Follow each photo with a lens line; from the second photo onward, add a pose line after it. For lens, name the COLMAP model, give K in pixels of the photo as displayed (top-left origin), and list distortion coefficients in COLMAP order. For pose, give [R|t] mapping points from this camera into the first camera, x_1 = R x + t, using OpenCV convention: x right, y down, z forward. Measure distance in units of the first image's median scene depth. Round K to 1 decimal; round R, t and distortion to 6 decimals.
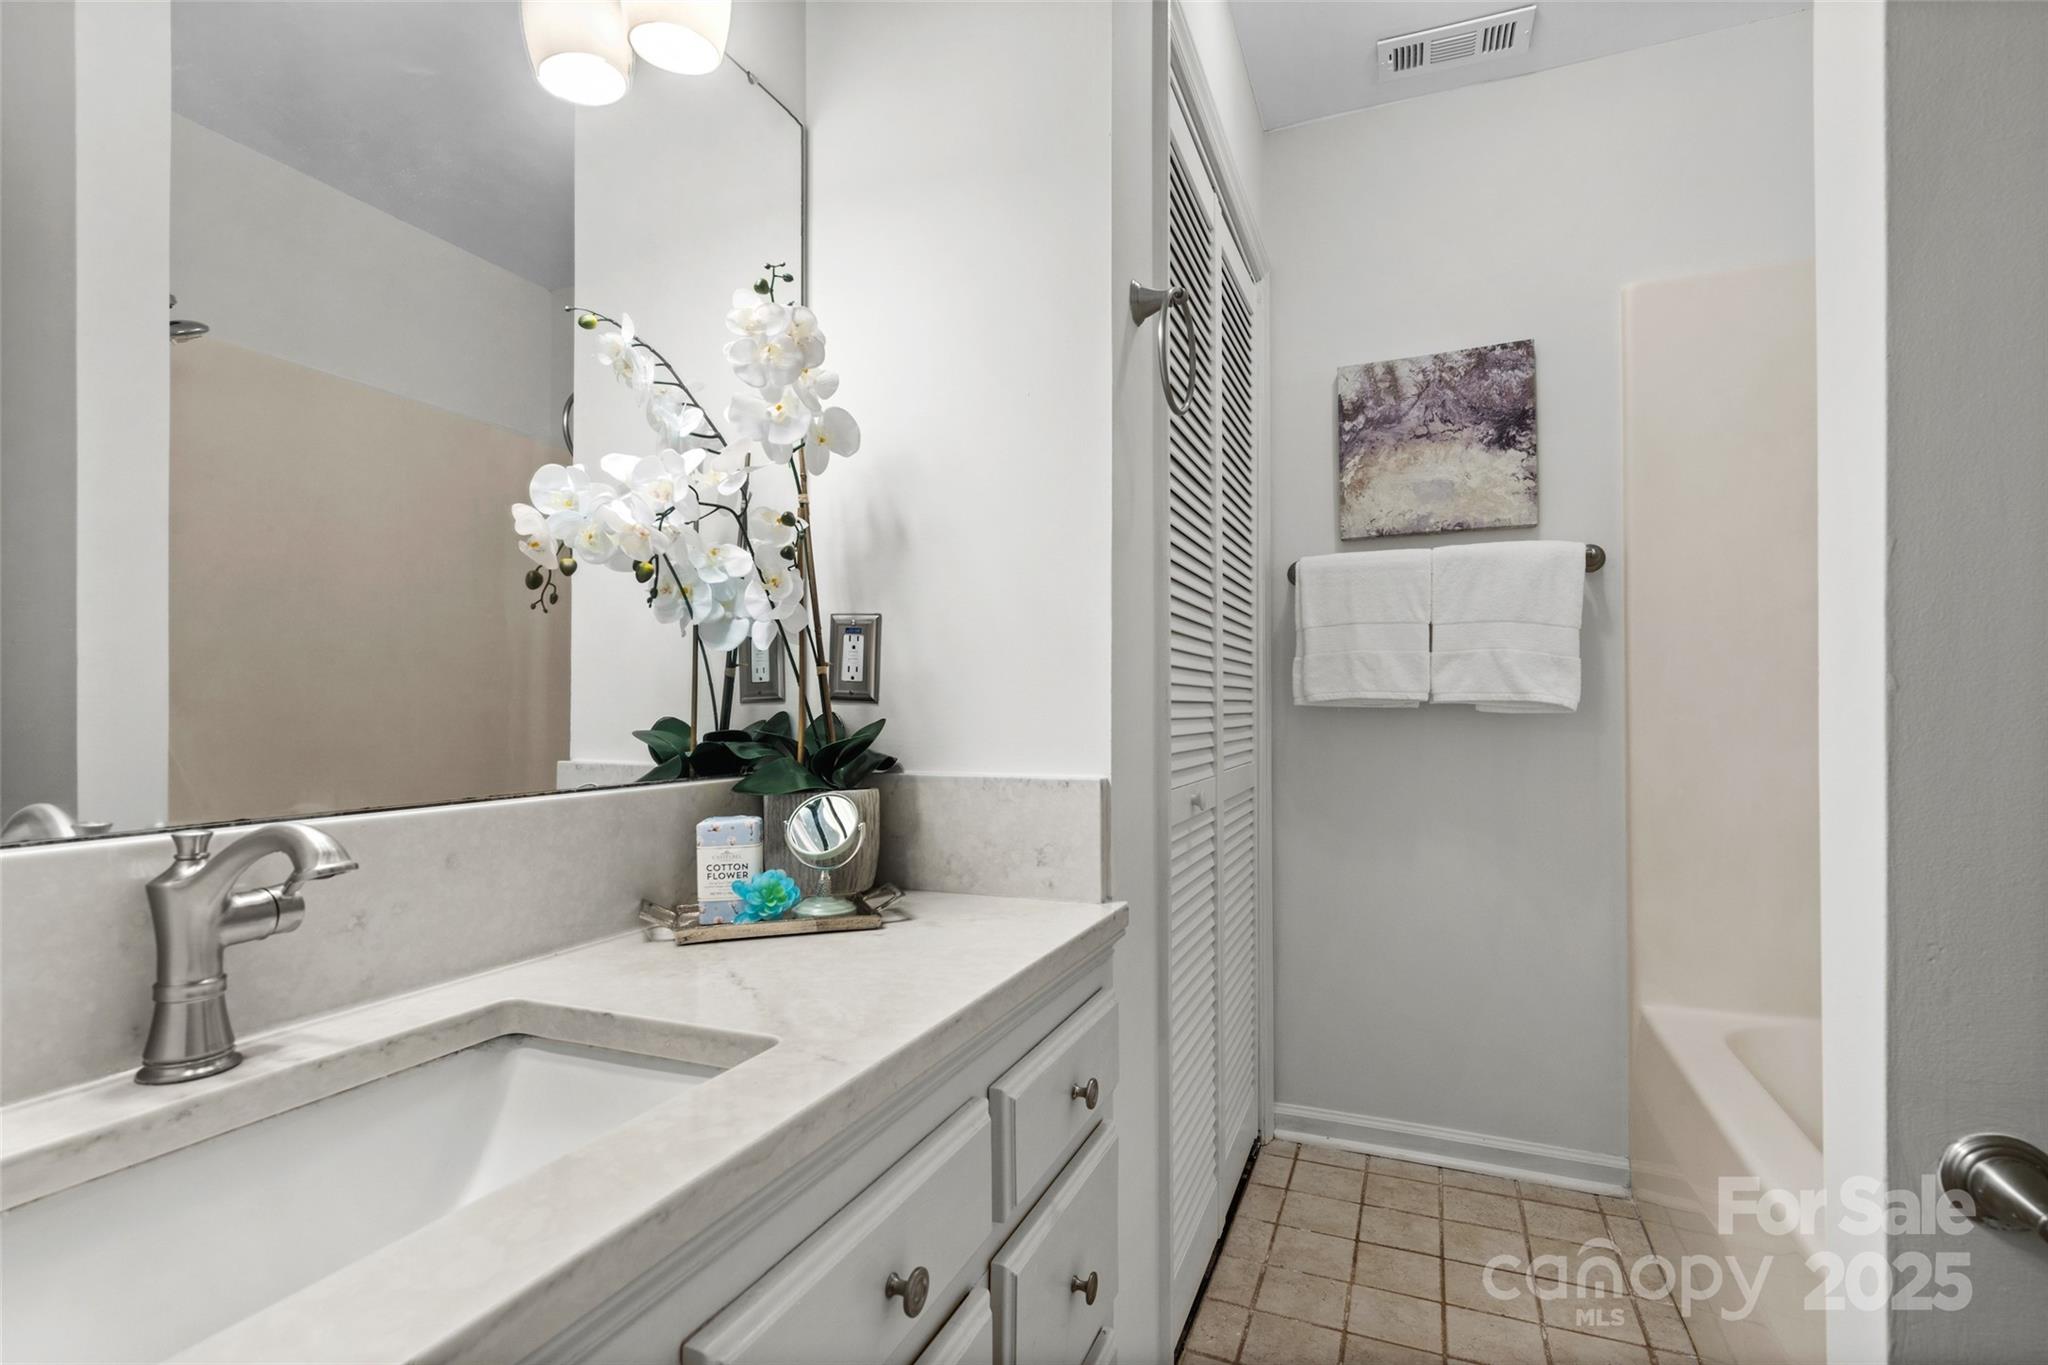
lens RADIAL K [[985.8, 0, 984.1], [0, 985.8, 705.7], [0, 0, 1]] dist [0.013788, -0.000374]
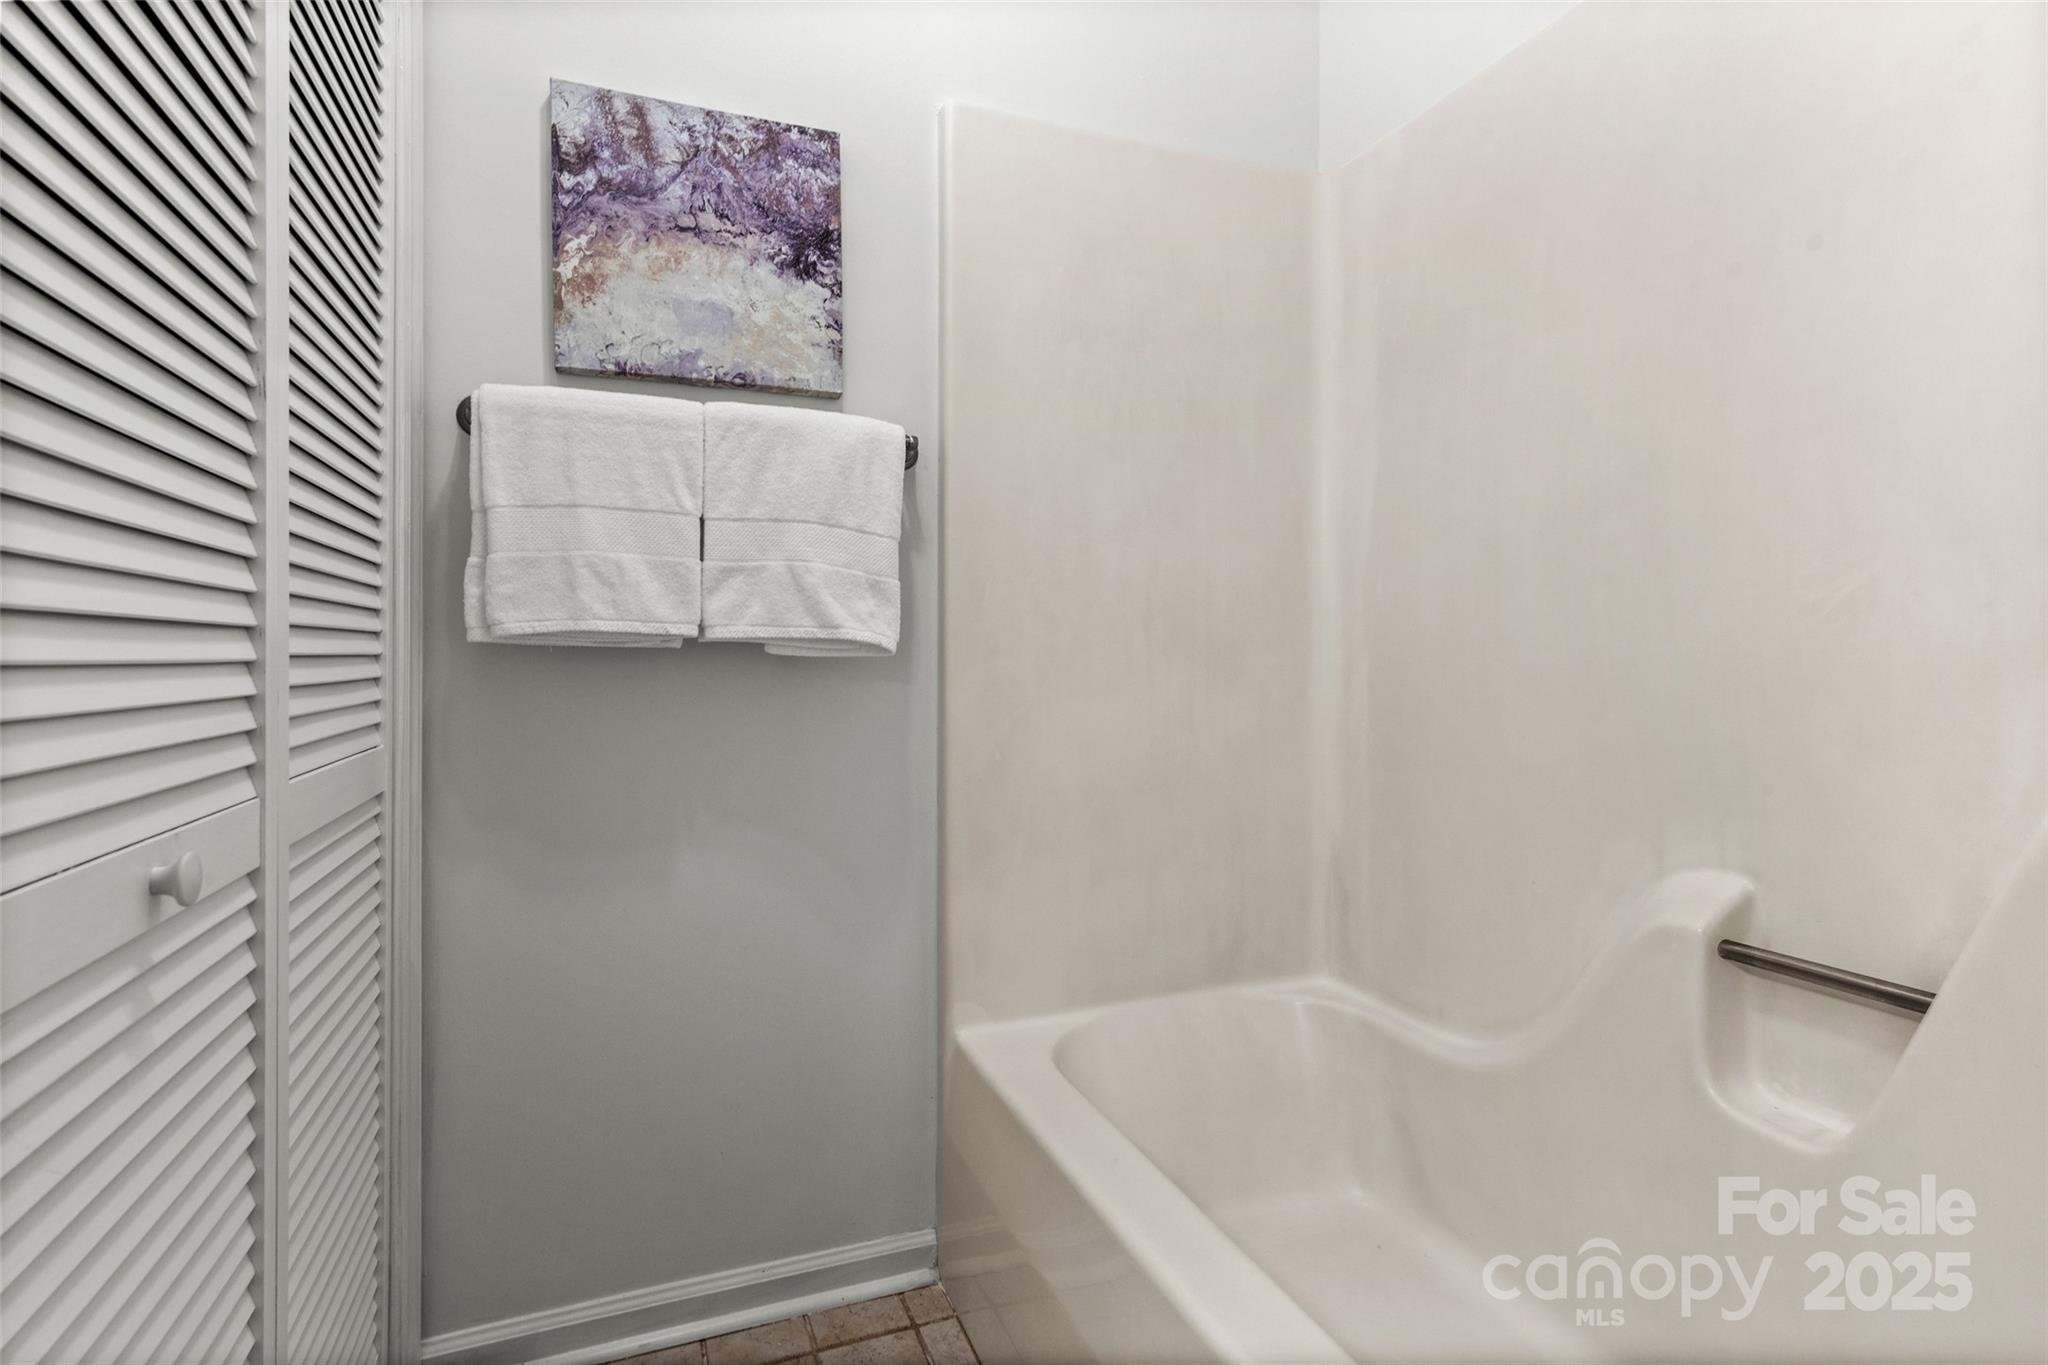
lens RADIAL K [[1037.0, 0, 1080.0], [0, 1037.0, 652.9], [0, 0, 1]] dist [0.002228, -0.000039]
pose [[0.675030, 0.006106, 0.737765, 0.117937], [-0.005972, 0.999978, -0.002812, 0.005675], [-0.737767, -0.002508, 0.675051, 0.355602]]
